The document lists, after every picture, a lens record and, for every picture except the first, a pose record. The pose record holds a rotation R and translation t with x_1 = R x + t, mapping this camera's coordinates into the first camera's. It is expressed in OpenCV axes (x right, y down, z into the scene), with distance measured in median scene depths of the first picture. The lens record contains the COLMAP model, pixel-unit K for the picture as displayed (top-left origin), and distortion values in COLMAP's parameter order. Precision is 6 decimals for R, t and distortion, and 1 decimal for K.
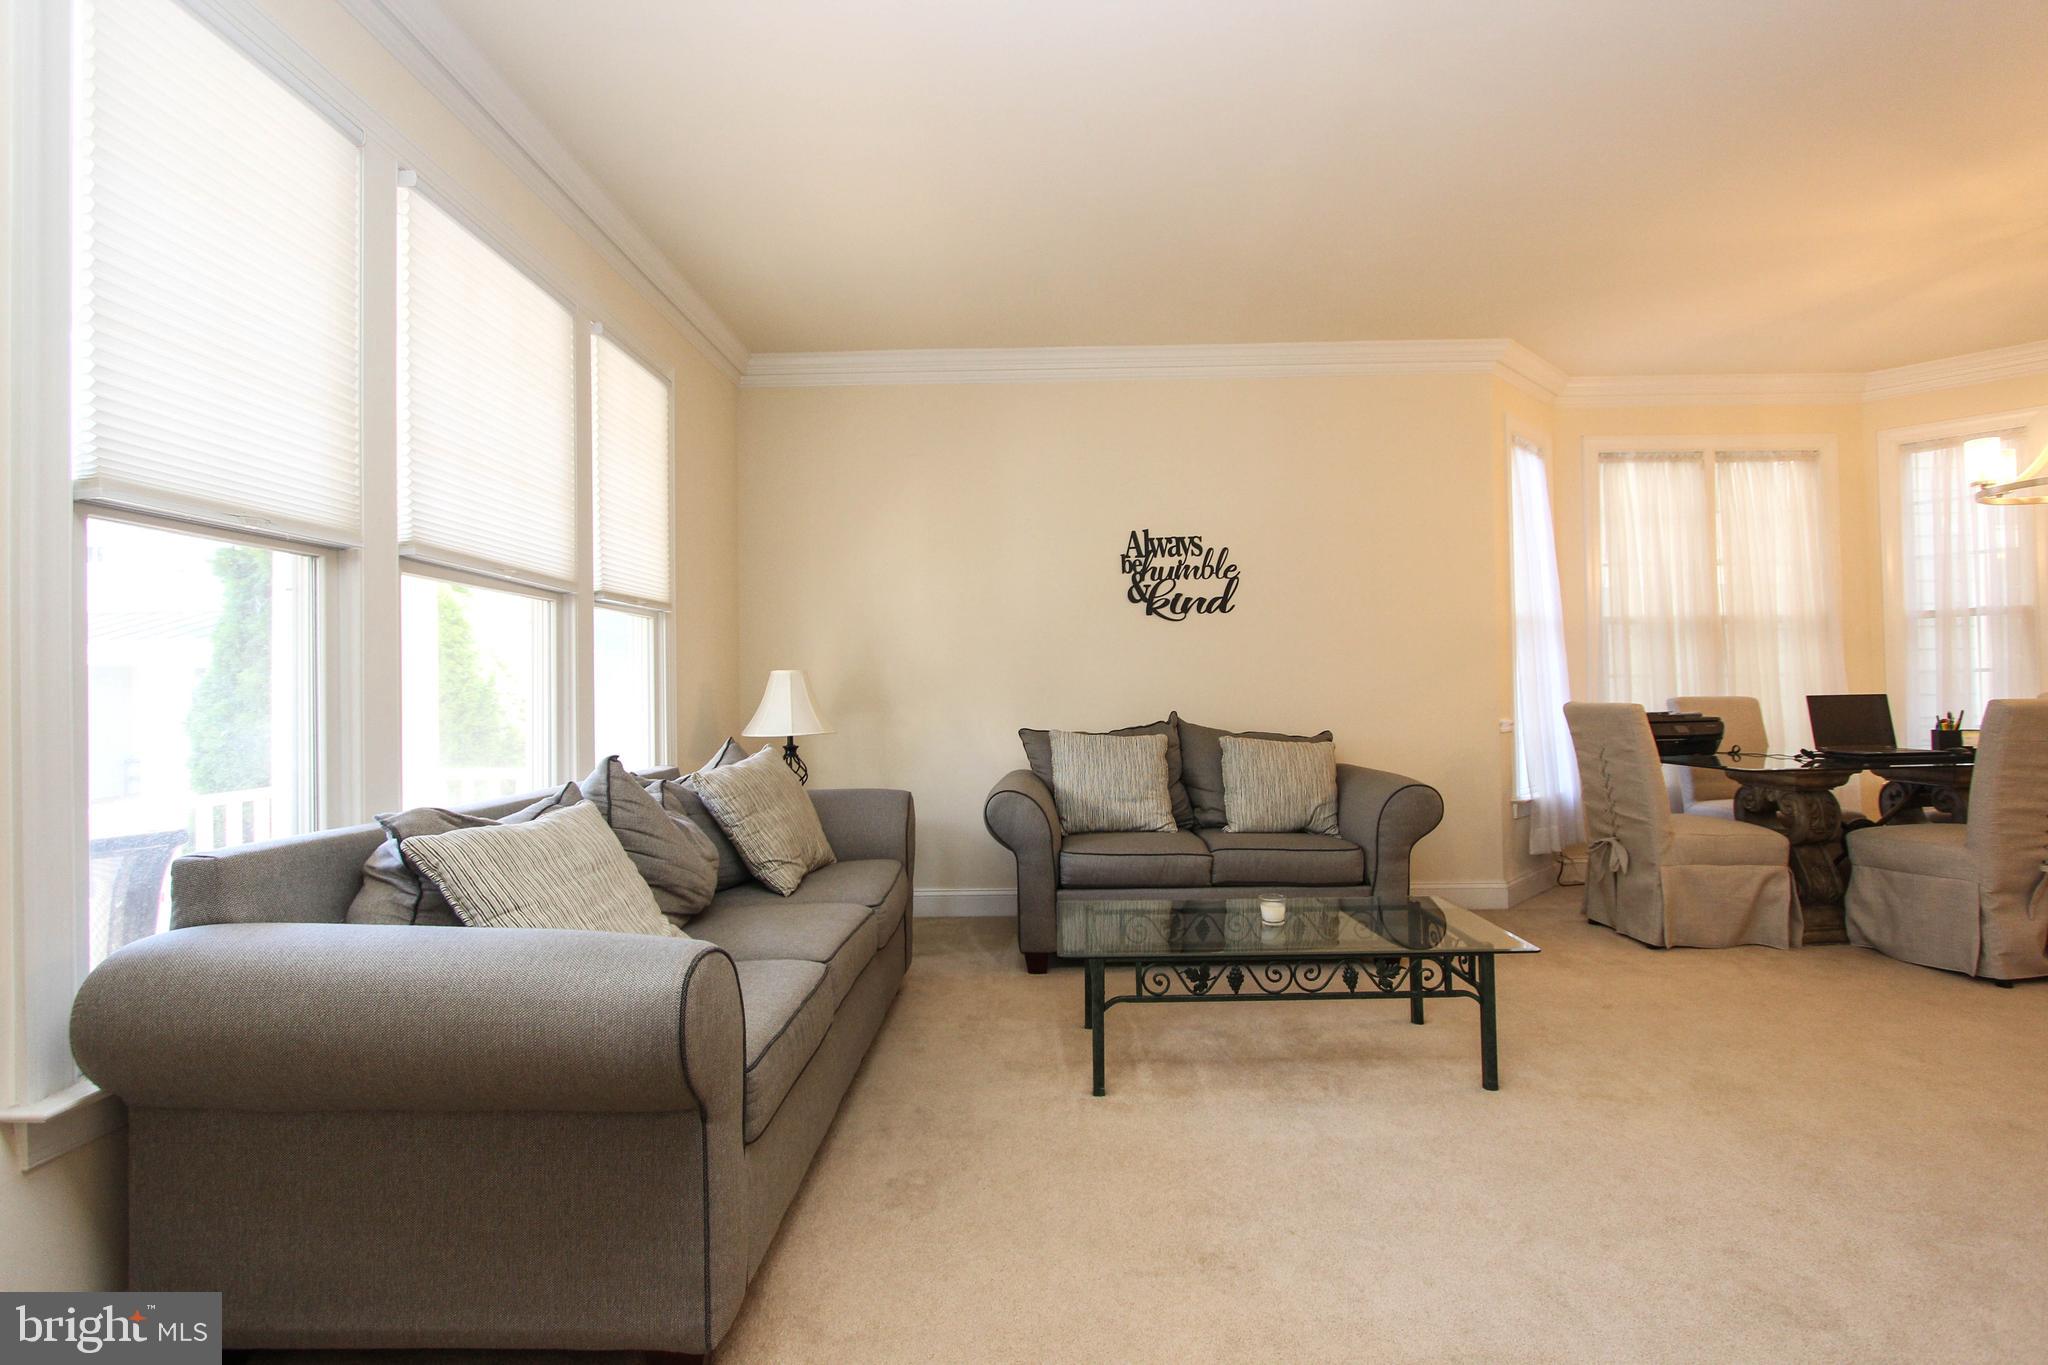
lens RADIAL K [[940.0, 0, 1029.8], [0, 940.0, 679.3], [0, 0, 1]] dist [-0.017744, 0.001684]
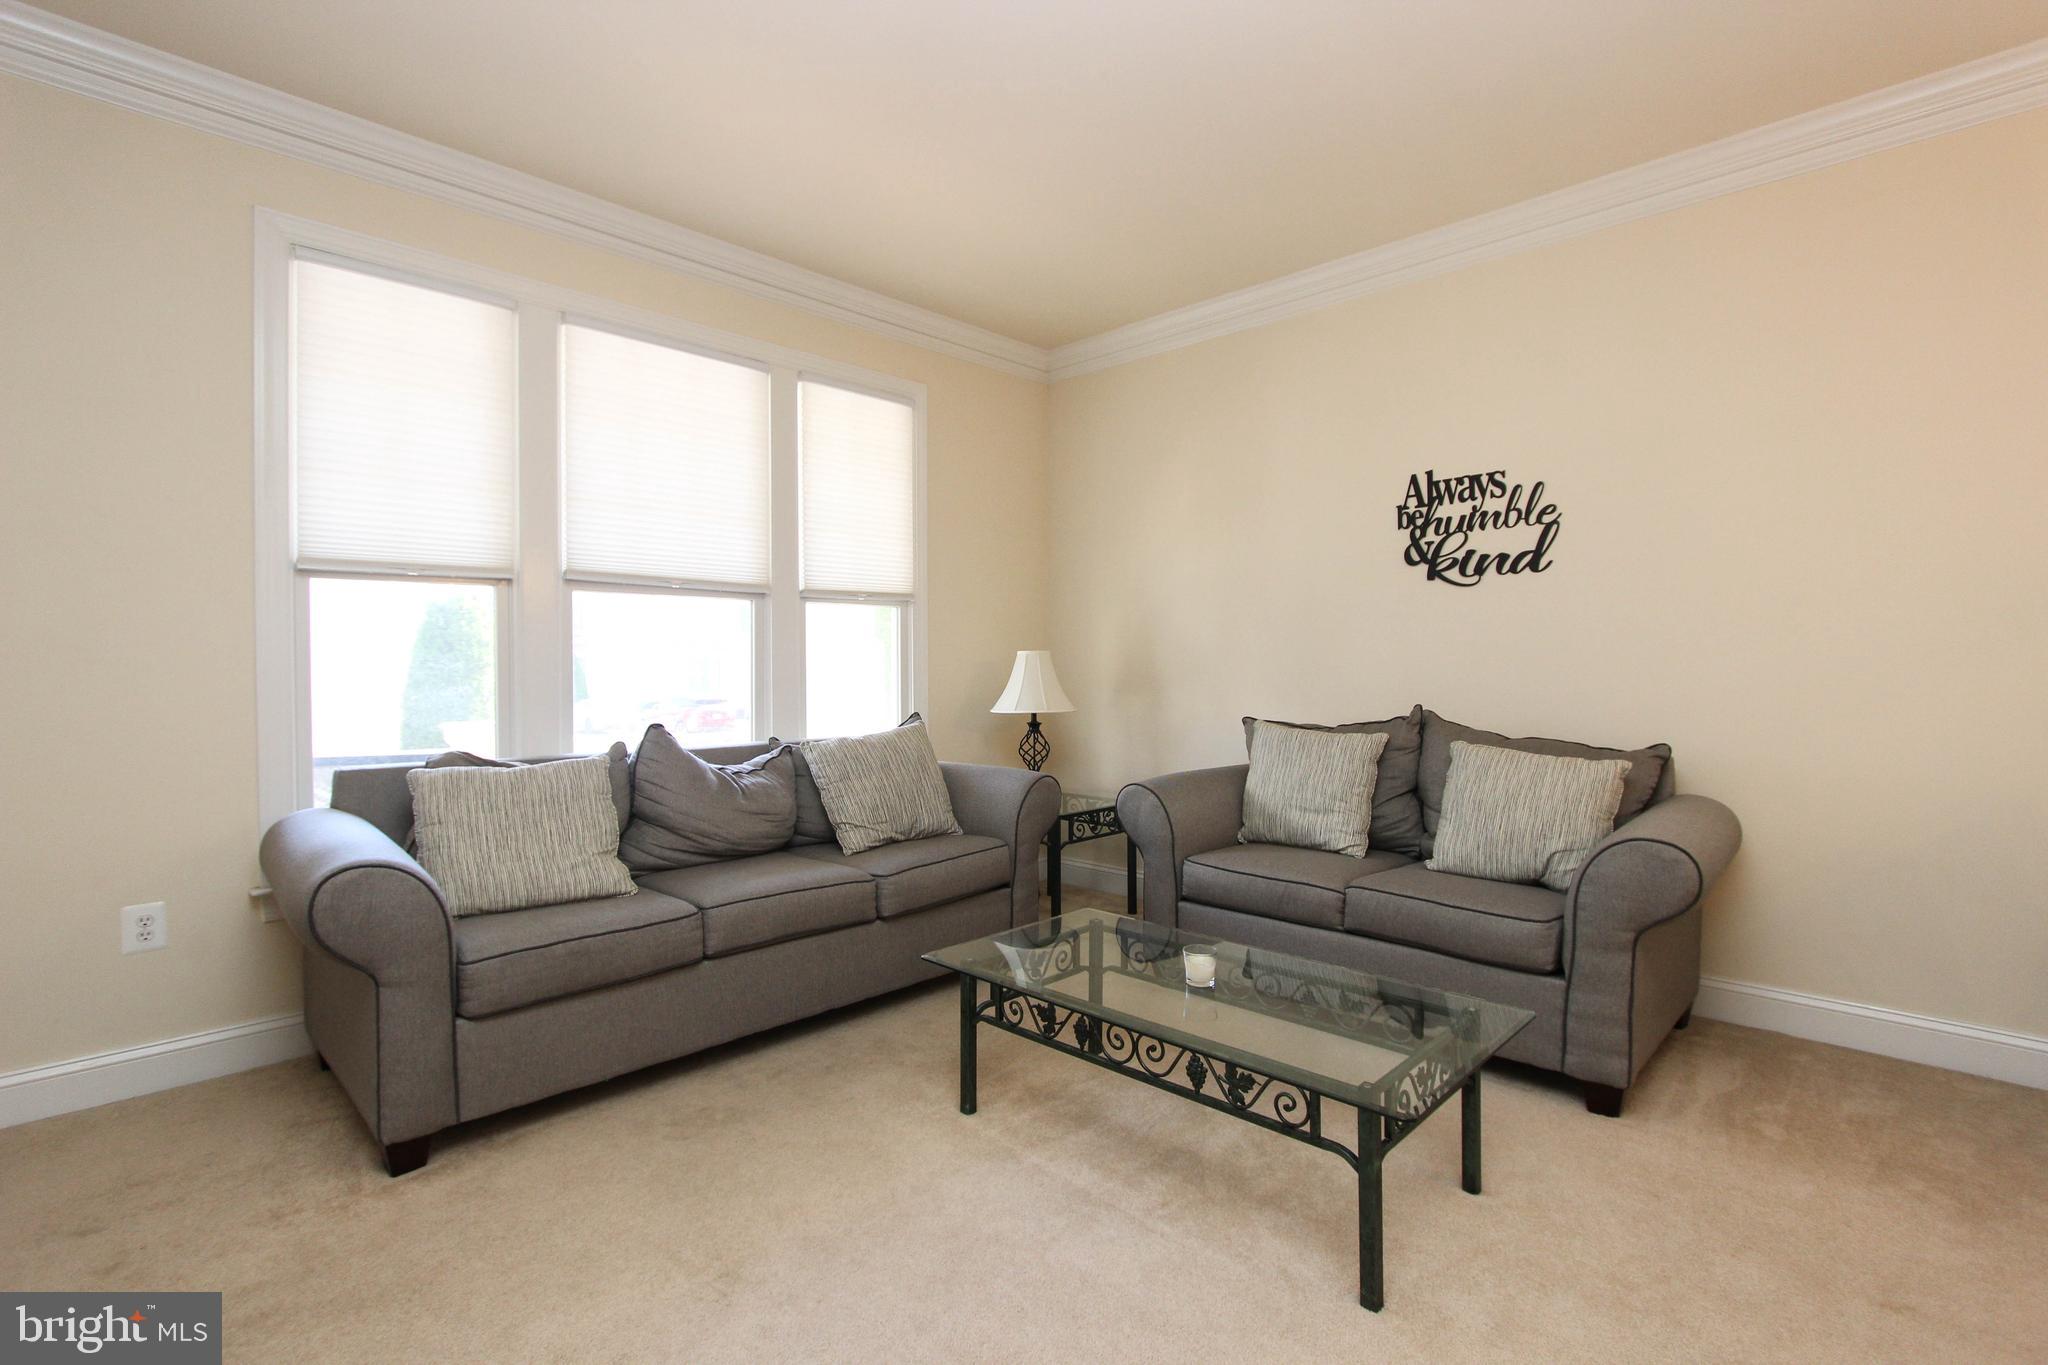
lens RADIAL K [[940.0, 0, 1035.6], [0, 940.0, 668.9], [0, 0, 1]] dist [-0.017744, 0.001684]
pose [[0.731219, 0.016408, -0.681945, 0.418572], [-0.000309, 0.999719, 0.023723, -0.012803], [0.682143, -0.017136, 0.731018, 0.203797]]
